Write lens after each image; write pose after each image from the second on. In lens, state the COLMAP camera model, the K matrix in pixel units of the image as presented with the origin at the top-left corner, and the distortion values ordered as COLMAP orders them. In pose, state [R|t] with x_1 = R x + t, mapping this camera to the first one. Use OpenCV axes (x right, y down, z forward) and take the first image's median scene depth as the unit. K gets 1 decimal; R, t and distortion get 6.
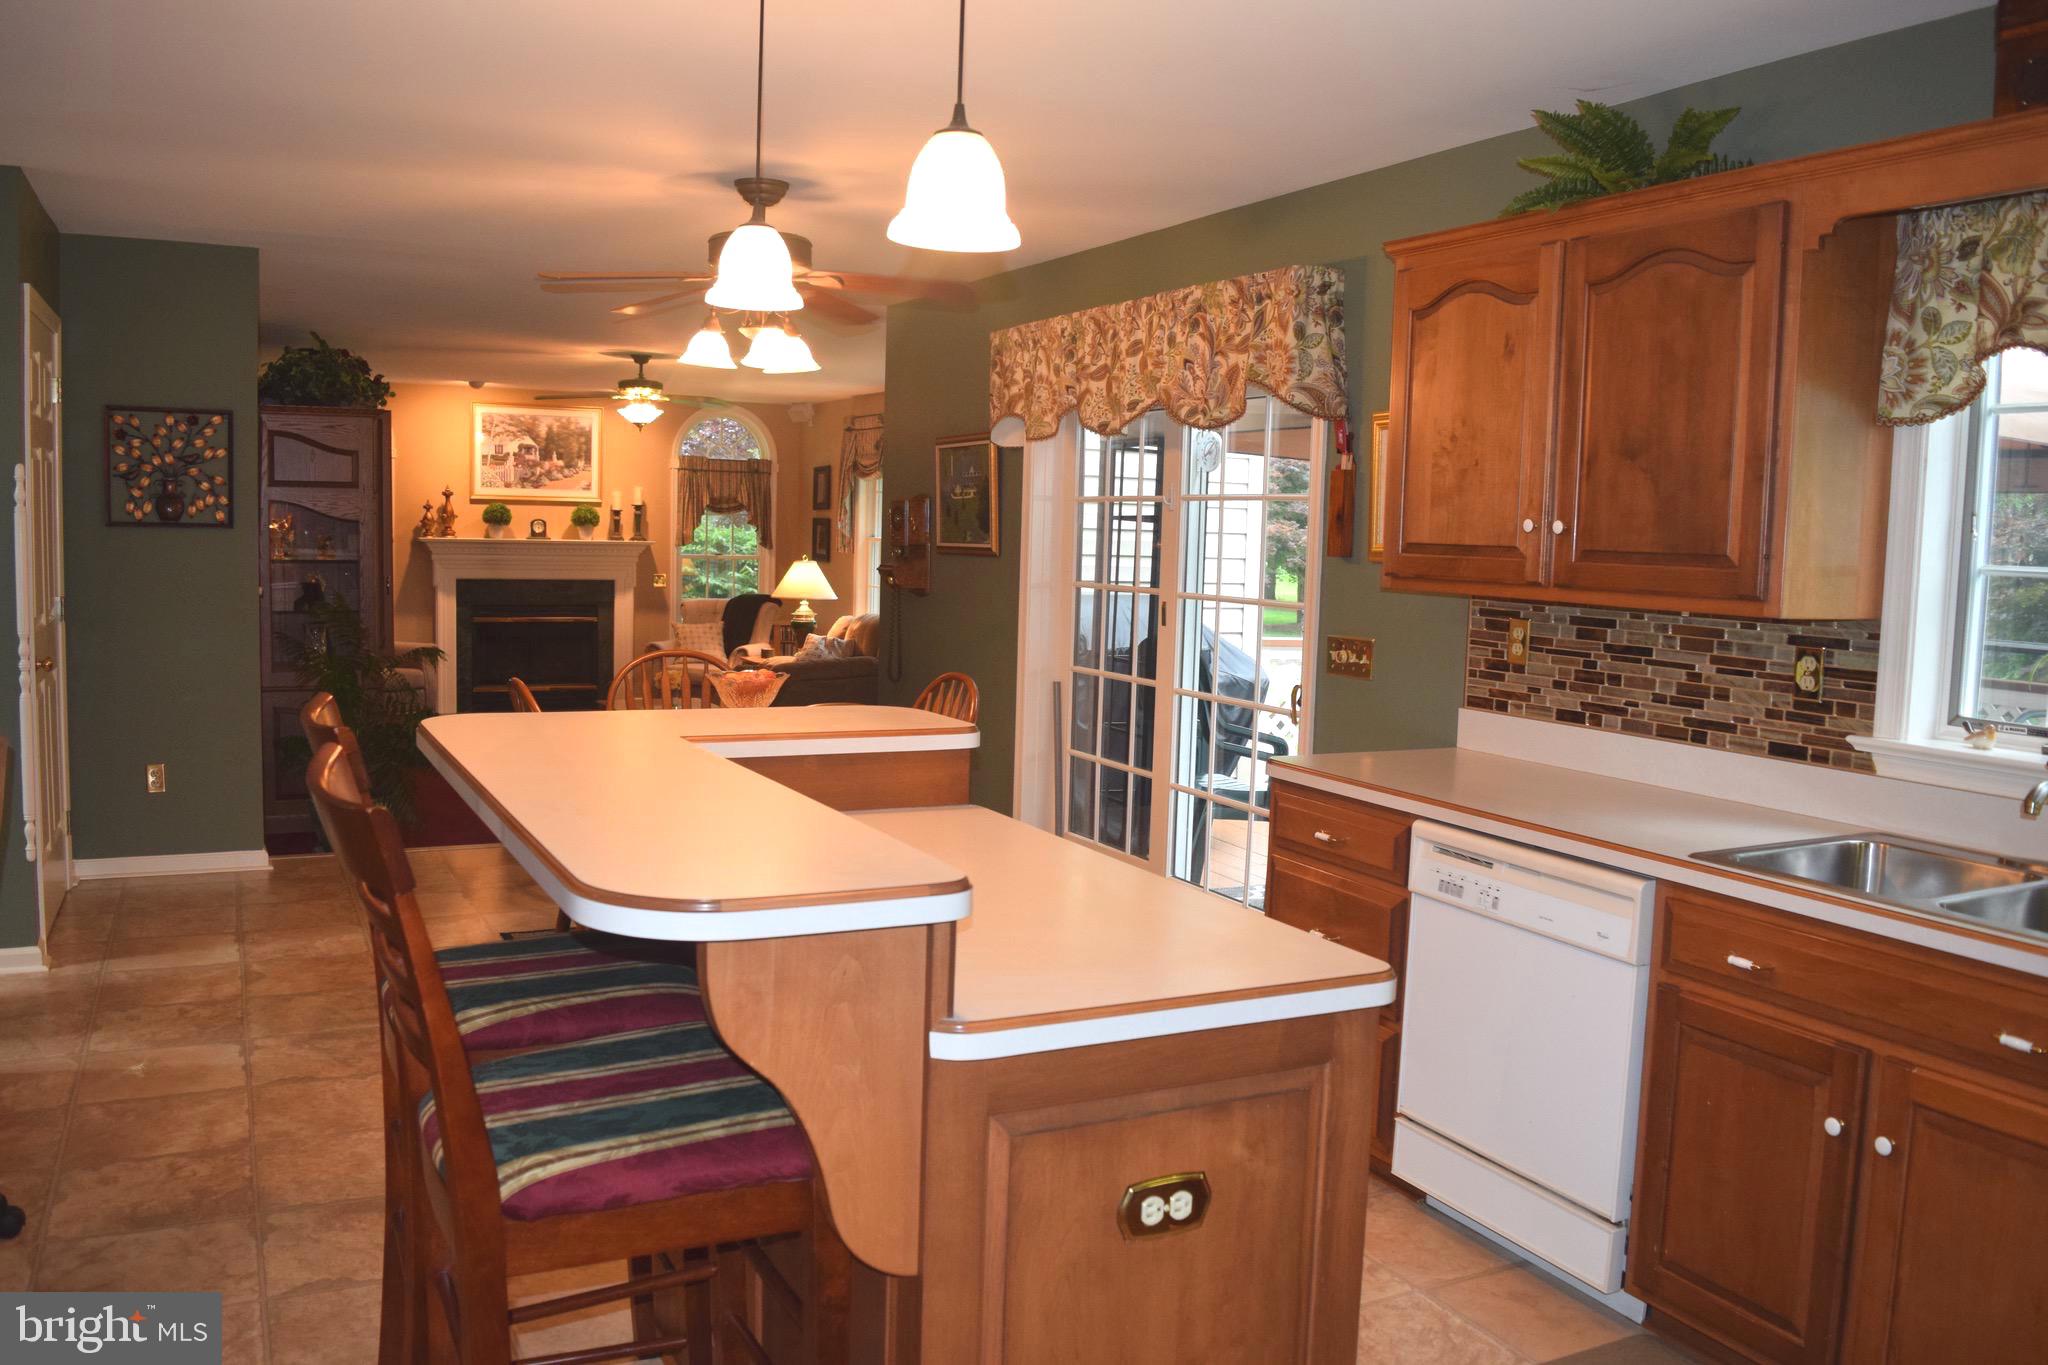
lens RADIAL K [[1604.4, 0, 1022.2], [0, 1604.4, 674.4], [0, 0, 1]] dist [-0.097507, 0.023620]
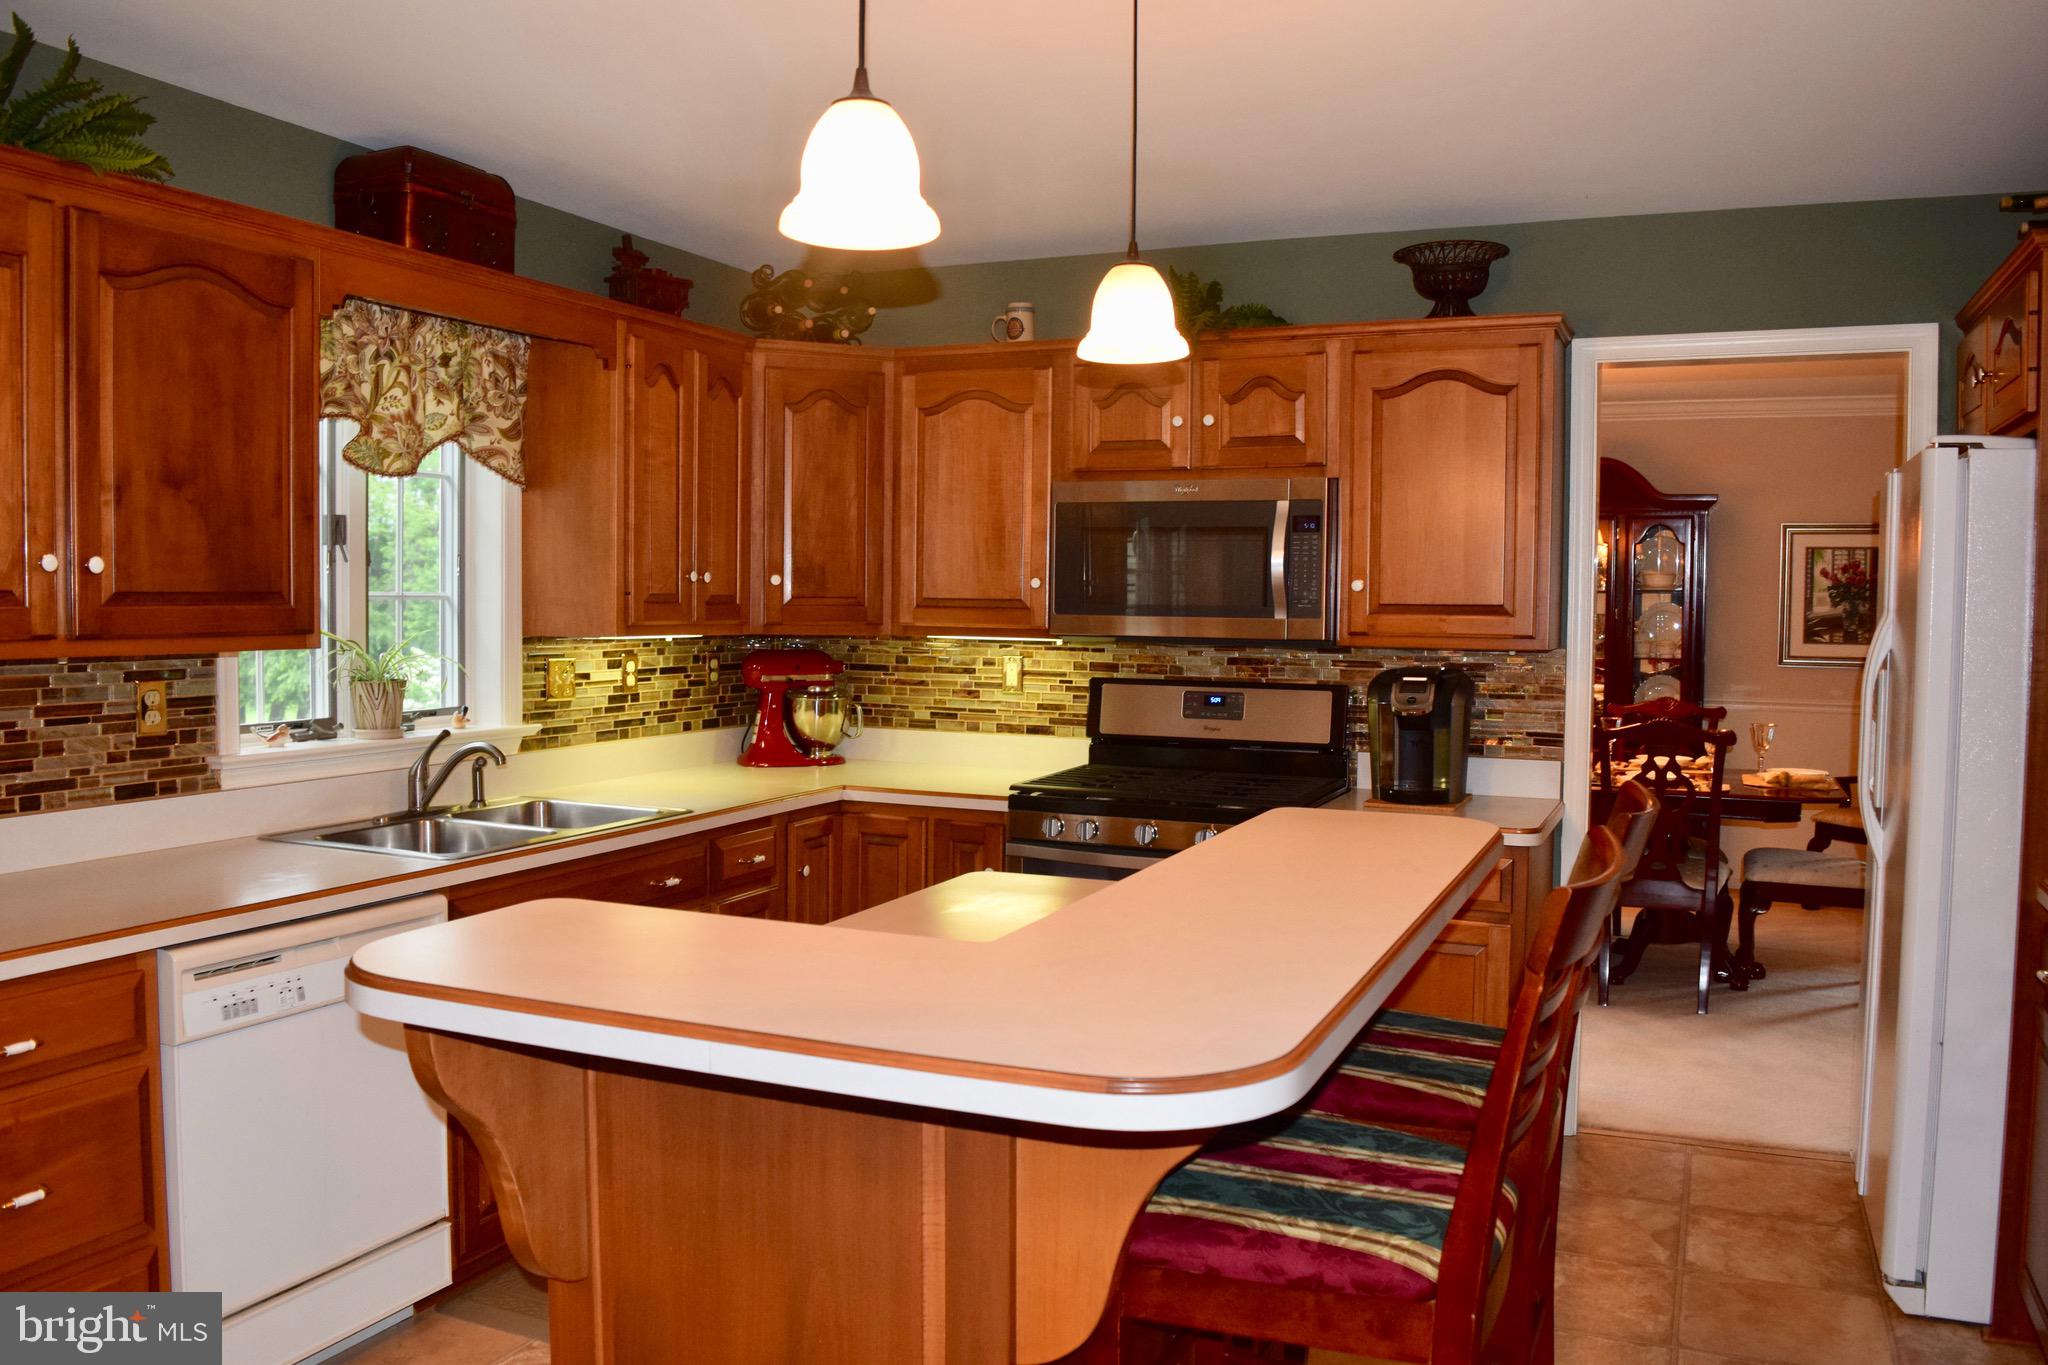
lens RADIAL K [[1604.4, 0, 1015.5], [0, 1604.4, 675.9], [0, 0, 1]] dist [-0.097507, 0.023620]
pose [[-0.628376, -0.073055, 0.774471, -0.568304], [0.044198, 0.990619, 0.129305, -0.117000], [-0.776653, 0.115482, -0.619253, 1.118497]]
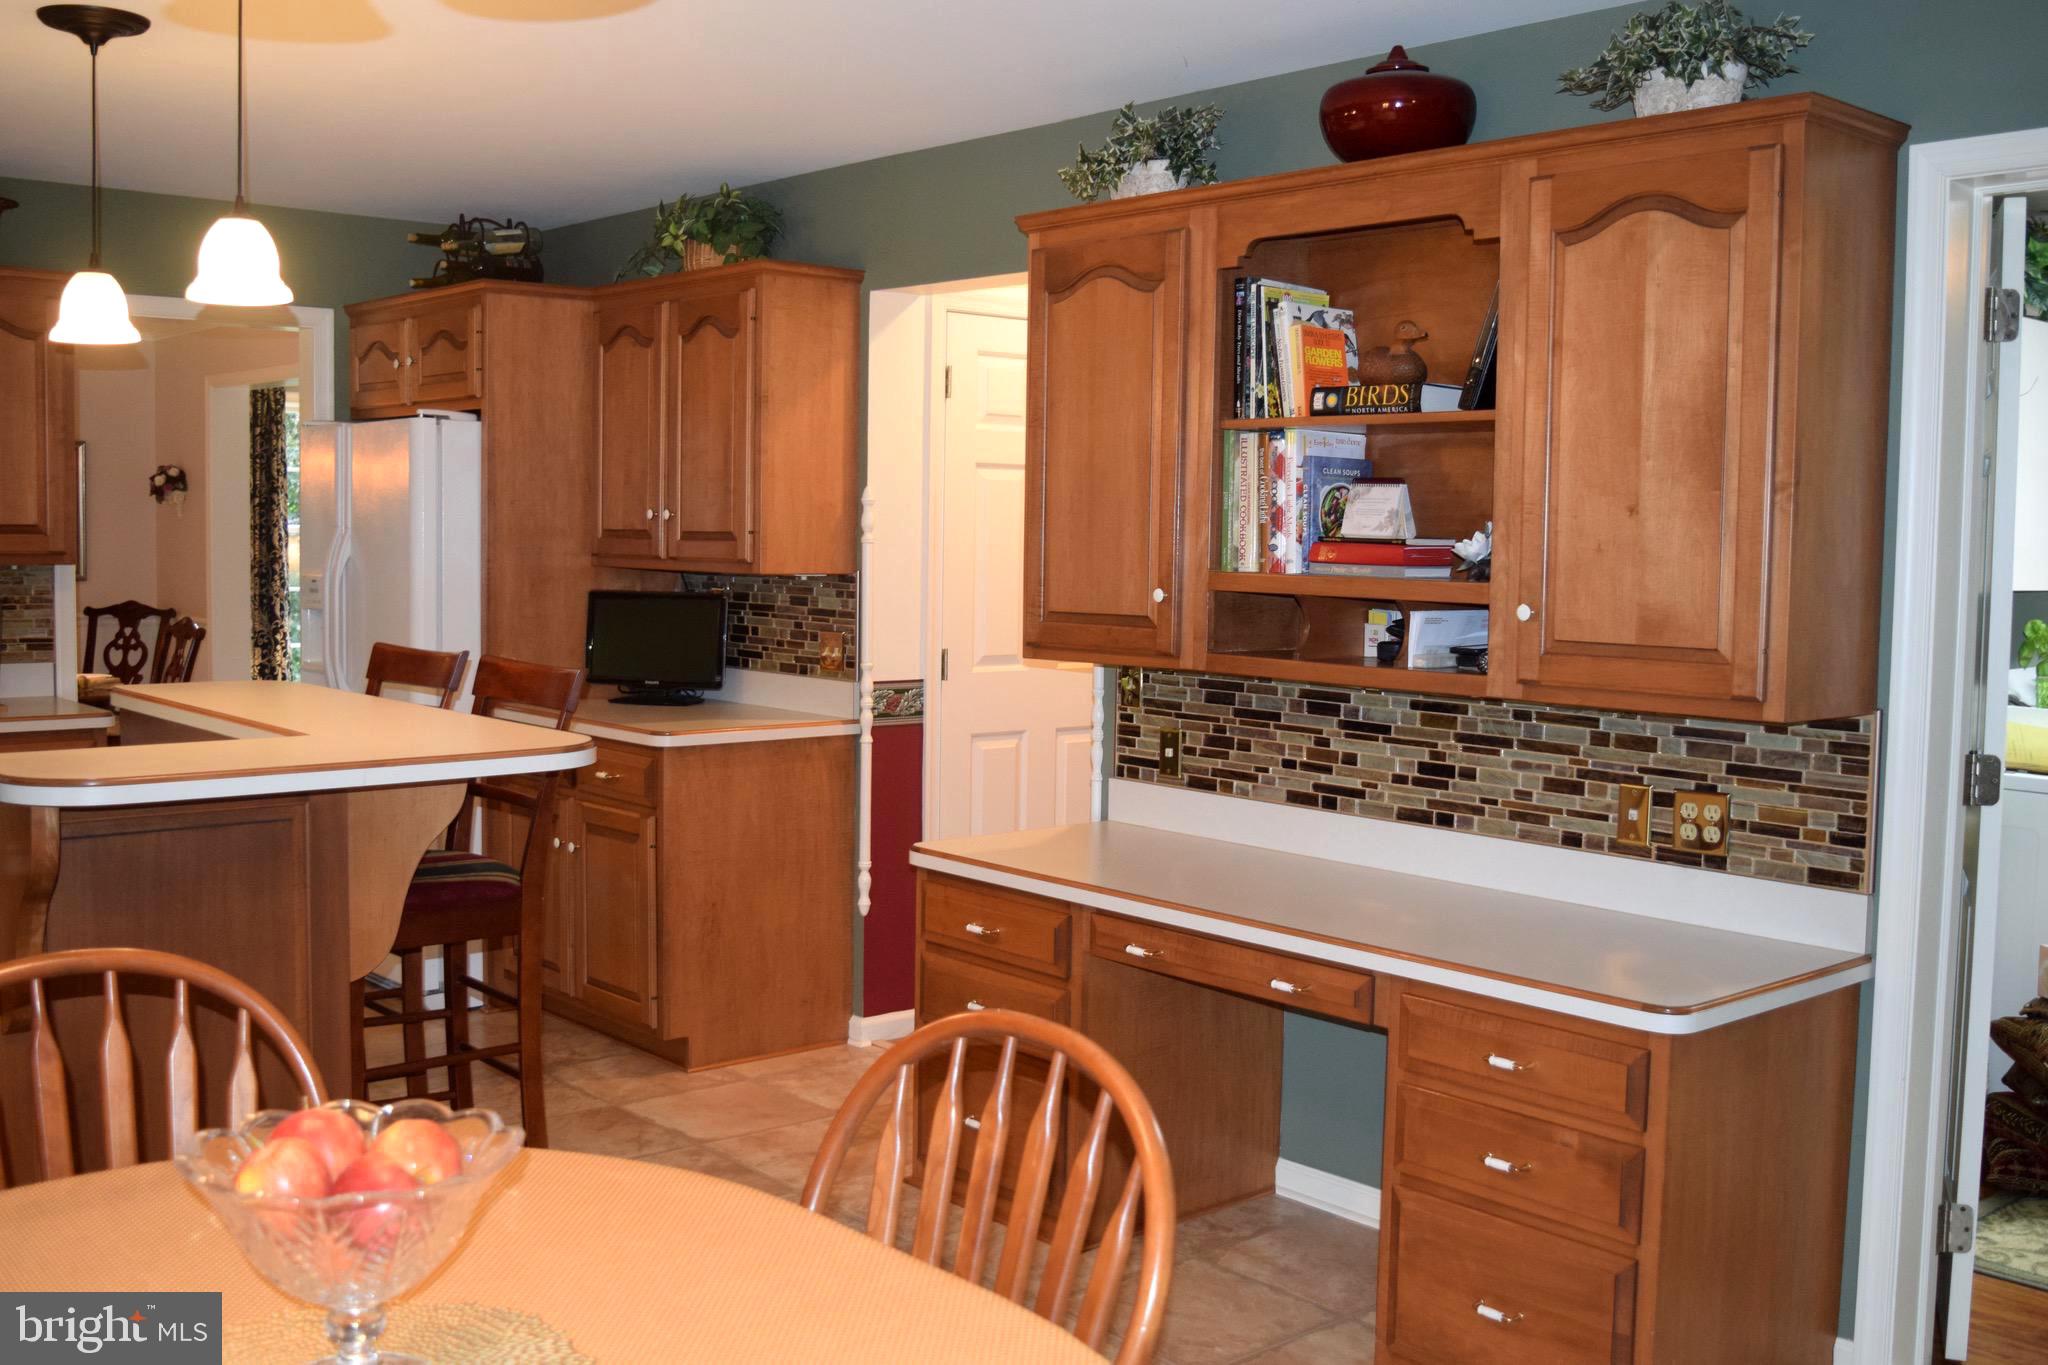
lens RADIAL K [[1995.2, 0, 1013.6], [0, 1995.2, 675.5], [0, 0, 1]] dist [-0.071283, 0.000000]
pose [[-0.970094, -0.026589, -0.241268, -0.283017], [-0.065217, 0.985984, 0.153565, -0.183290], [0.233803, 0.164707, -0.958231, 1.902332]]
